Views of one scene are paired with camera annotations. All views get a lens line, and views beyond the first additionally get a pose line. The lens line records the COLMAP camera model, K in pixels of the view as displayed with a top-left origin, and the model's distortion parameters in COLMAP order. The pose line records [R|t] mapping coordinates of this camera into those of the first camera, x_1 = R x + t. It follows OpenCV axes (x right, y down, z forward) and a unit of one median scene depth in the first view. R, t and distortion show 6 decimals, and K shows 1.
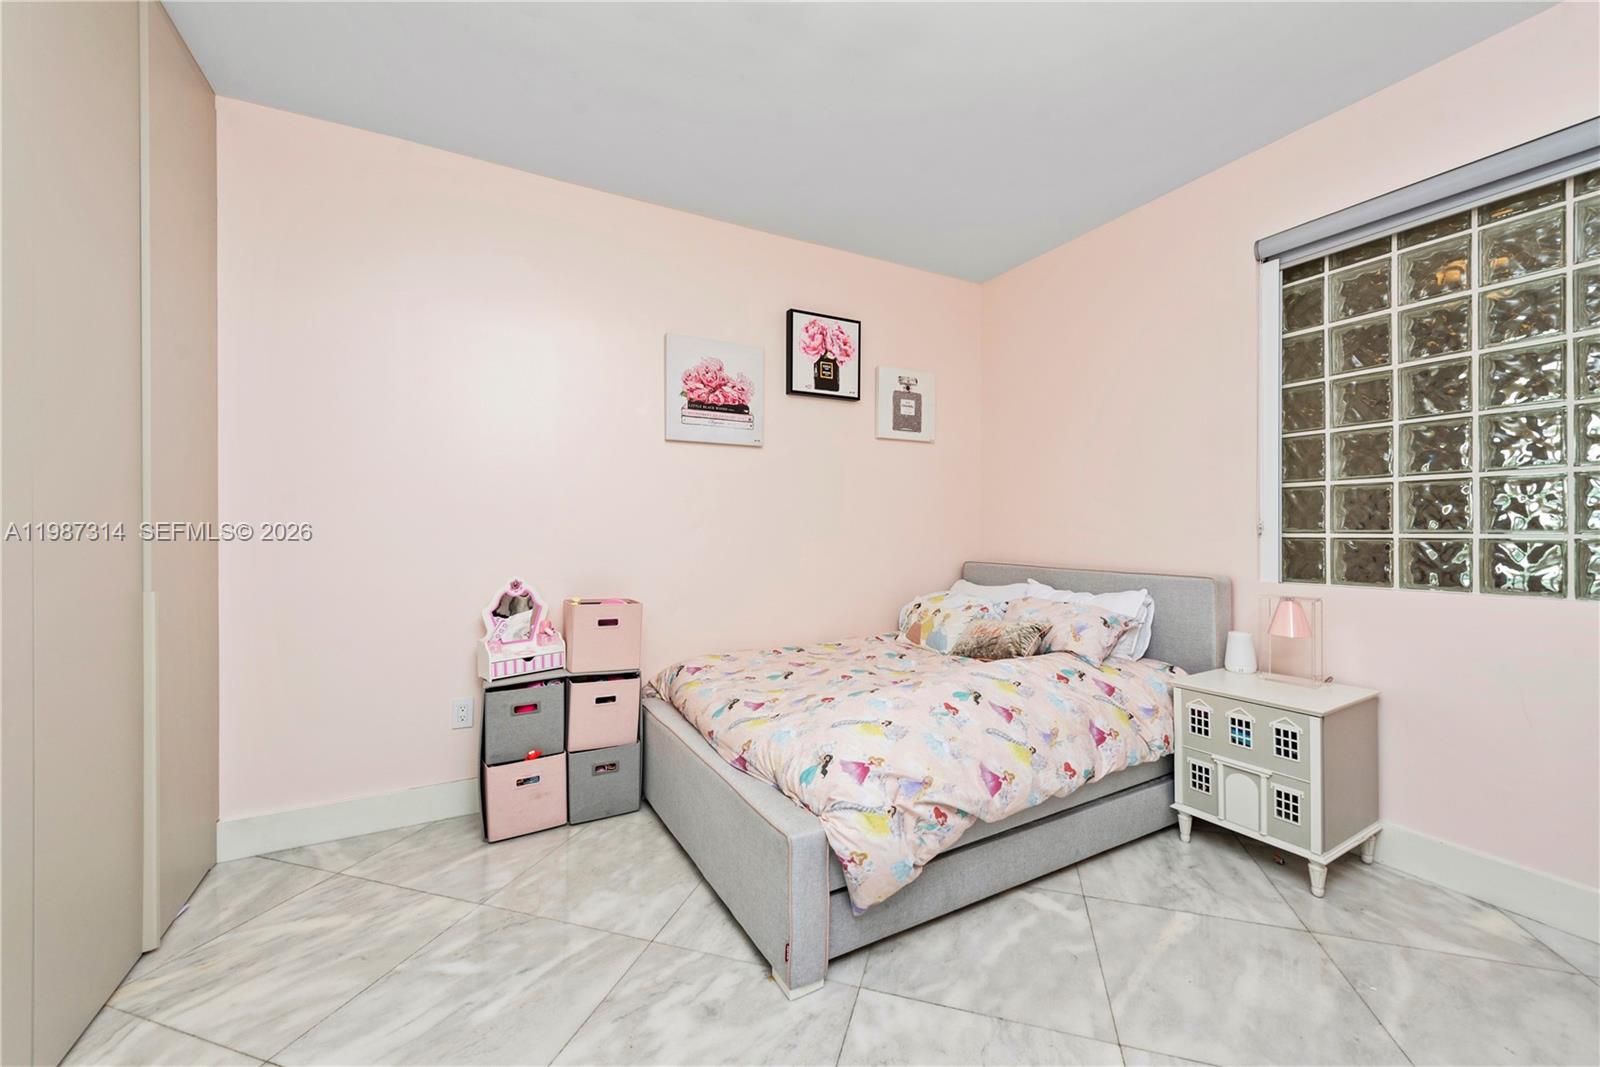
lens RADIAL K [[625.5, 0, 803.0], [0, 625.5, 524.4], [0, 0, 1]] dist [-0.003239, 0.001602]
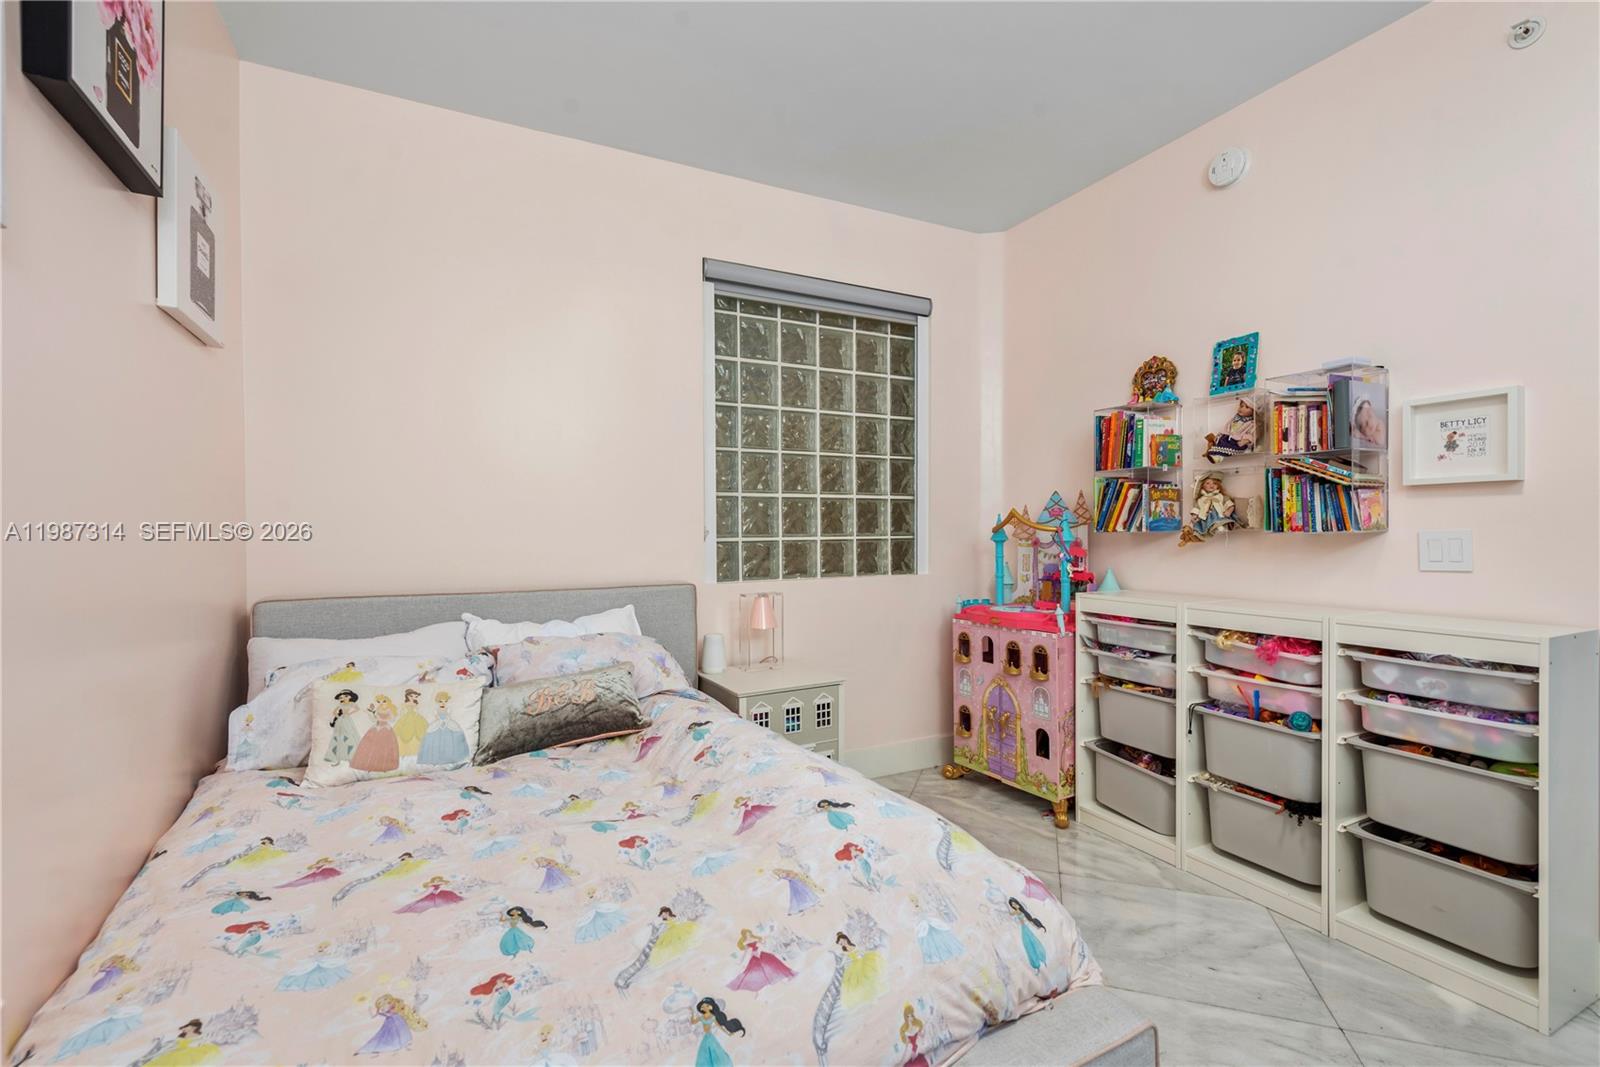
lens RADIAL K [[709.7, 0, 802.6], [0, 709.7, 536.7], [0, 0, 1]] dist [0.001276, 0.000014]
pose [[0.019250, -0.003487, 0.999809, -0.516333], [0.001415, 0.999993, 0.003461, 0.008989], [-0.999814, 0.001348, 0.019255, 0.924564]]
